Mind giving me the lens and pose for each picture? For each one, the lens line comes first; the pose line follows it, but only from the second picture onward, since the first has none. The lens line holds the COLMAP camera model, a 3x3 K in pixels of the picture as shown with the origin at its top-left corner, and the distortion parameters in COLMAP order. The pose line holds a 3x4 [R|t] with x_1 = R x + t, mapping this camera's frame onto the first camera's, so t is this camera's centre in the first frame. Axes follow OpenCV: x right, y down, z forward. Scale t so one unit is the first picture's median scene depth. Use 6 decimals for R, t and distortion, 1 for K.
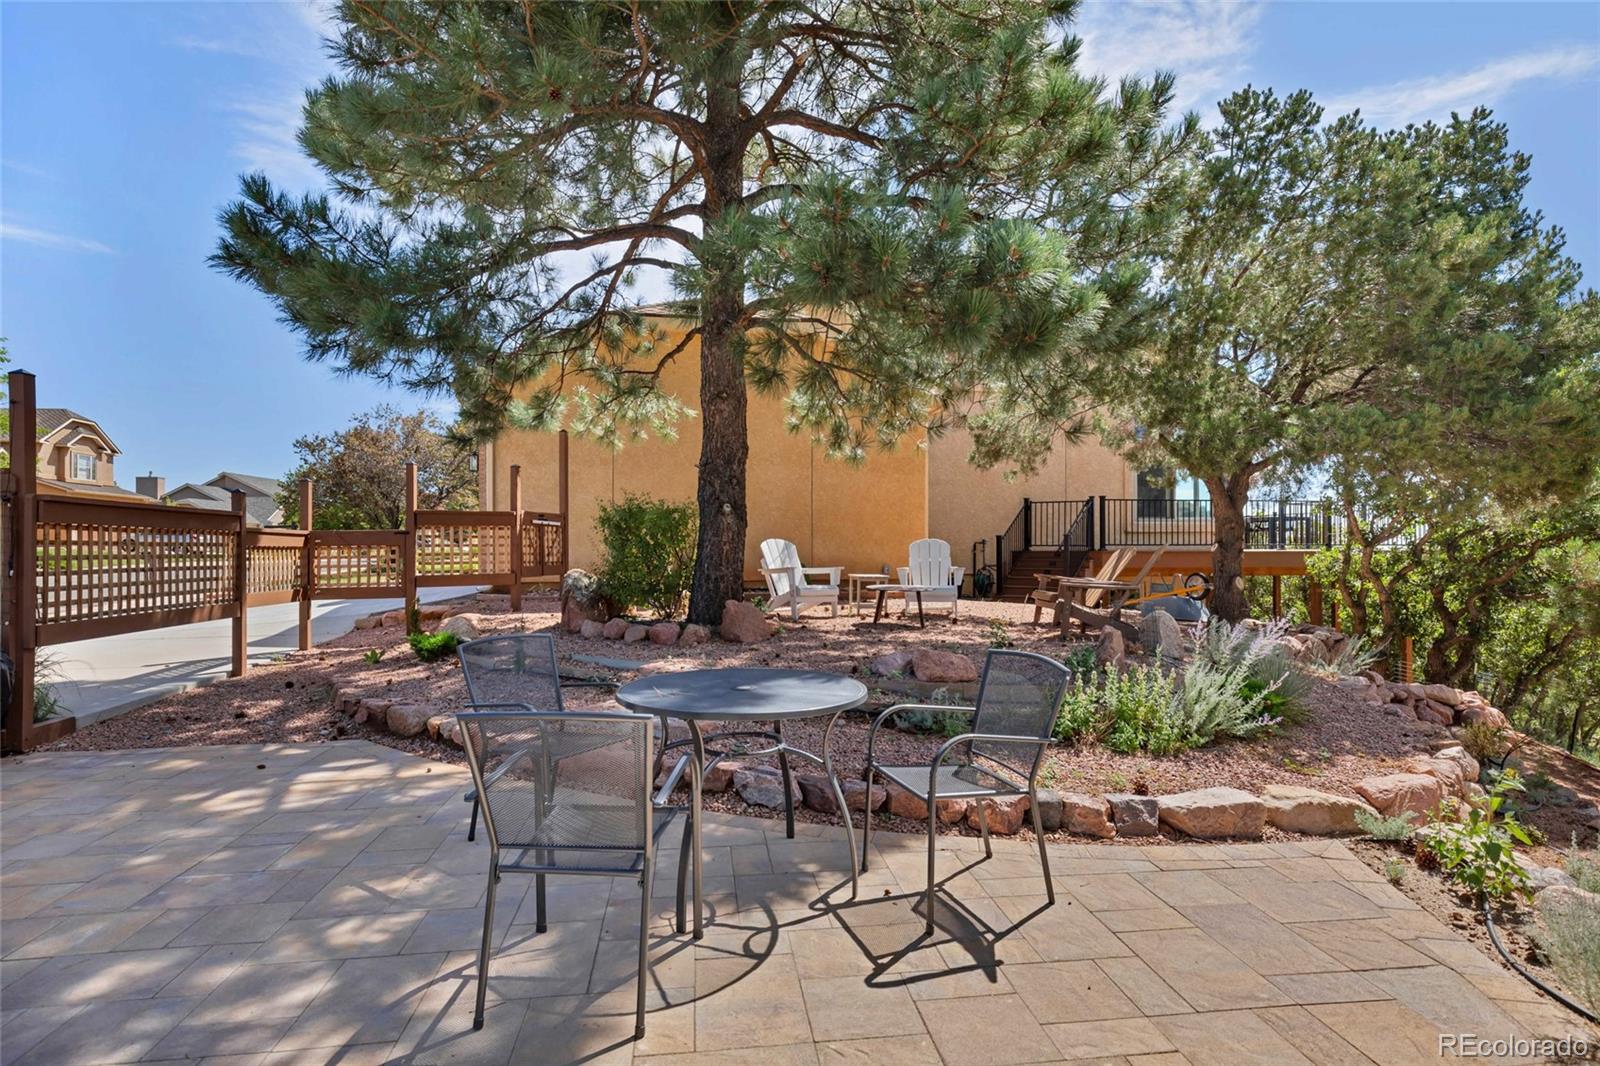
lens RADIAL K [[813.7, 0, 800.0], [0, 813.7, 533.0], [0, 0, 1]] dist [-0.000021, -0.000027]
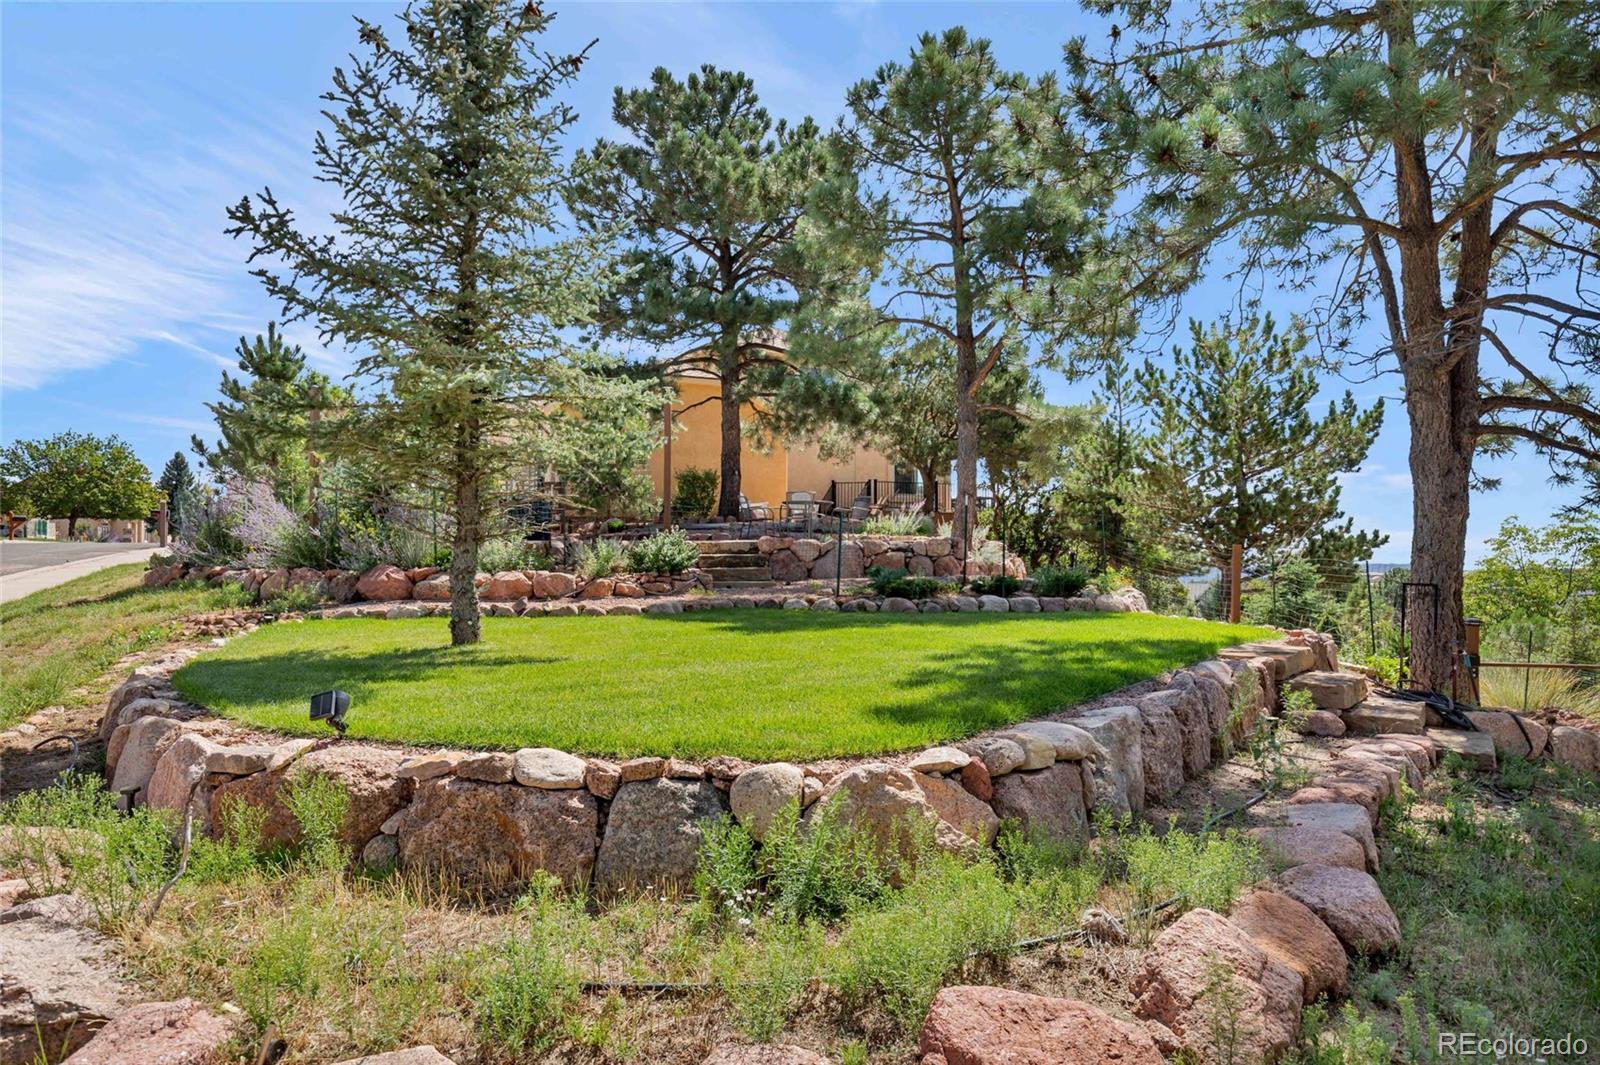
lens RADIAL K [[923.1, 0, 800.0], [0, 923.1, 532.5], [0, 0, 1]] dist [0.000096, -0.000007]
pose [[0.961727, 0.002833, 0.273995, -0.623117], [-0.000860, 0.999973, -0.007320, 0.158074], [-0.274009, 0.006804, 0.961703, -1.640916]]
